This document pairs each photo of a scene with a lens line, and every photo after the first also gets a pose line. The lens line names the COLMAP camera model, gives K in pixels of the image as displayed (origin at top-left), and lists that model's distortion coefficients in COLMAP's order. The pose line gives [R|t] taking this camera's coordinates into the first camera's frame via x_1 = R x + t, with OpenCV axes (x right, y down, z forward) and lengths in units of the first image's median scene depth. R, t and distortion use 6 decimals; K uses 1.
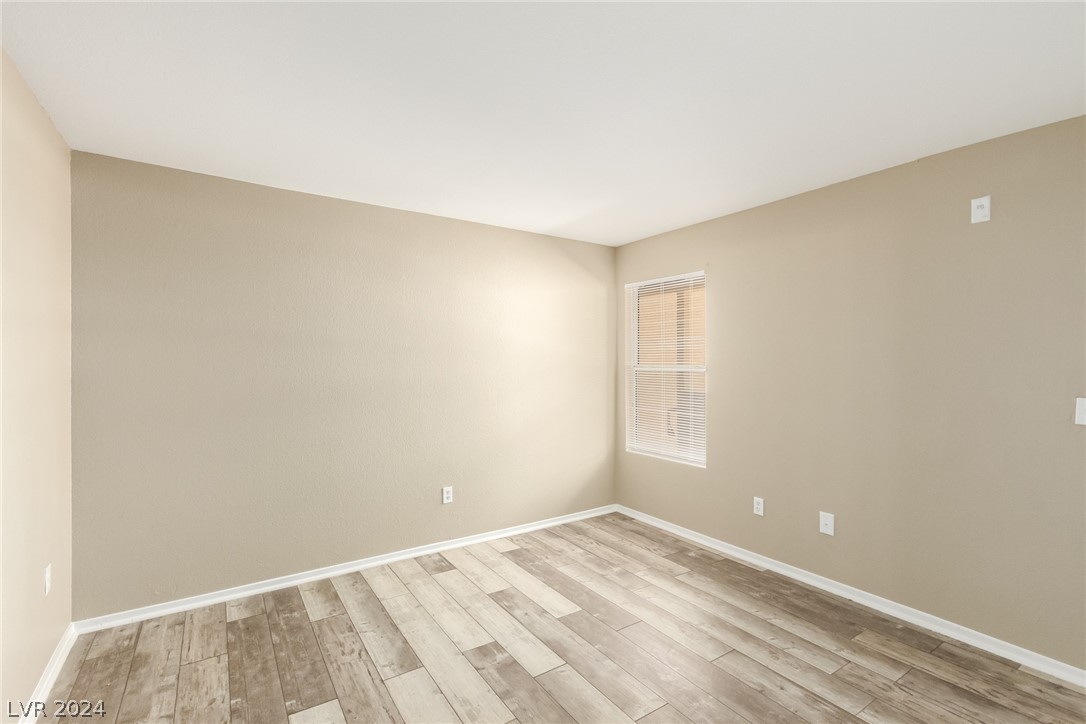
lens RADIAL K [[490.5, 0, 545.5], [0, 490.5, 365.3], [0, 0, 1]] dist [0.013786, -0.007762]
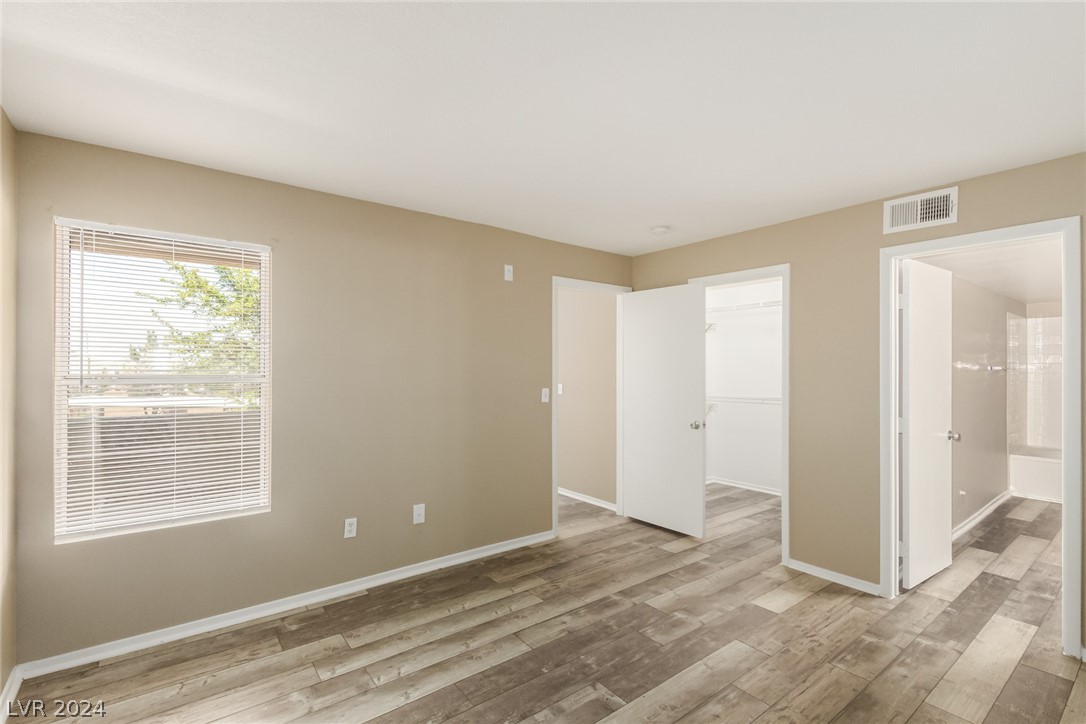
lens RADIAL K [[490.5, 0, 545.5], [0, 490.5, 365.3], [0, 0, 1]] dist [0.013786, -0.007762]
pose [[-0.060594, 0.003559, 0.998156, -0.568434], [0.005974, 0.999977, -0.003203, -0.009541], [-0.998145, 0.005769, -0.060614, 0.795666]]
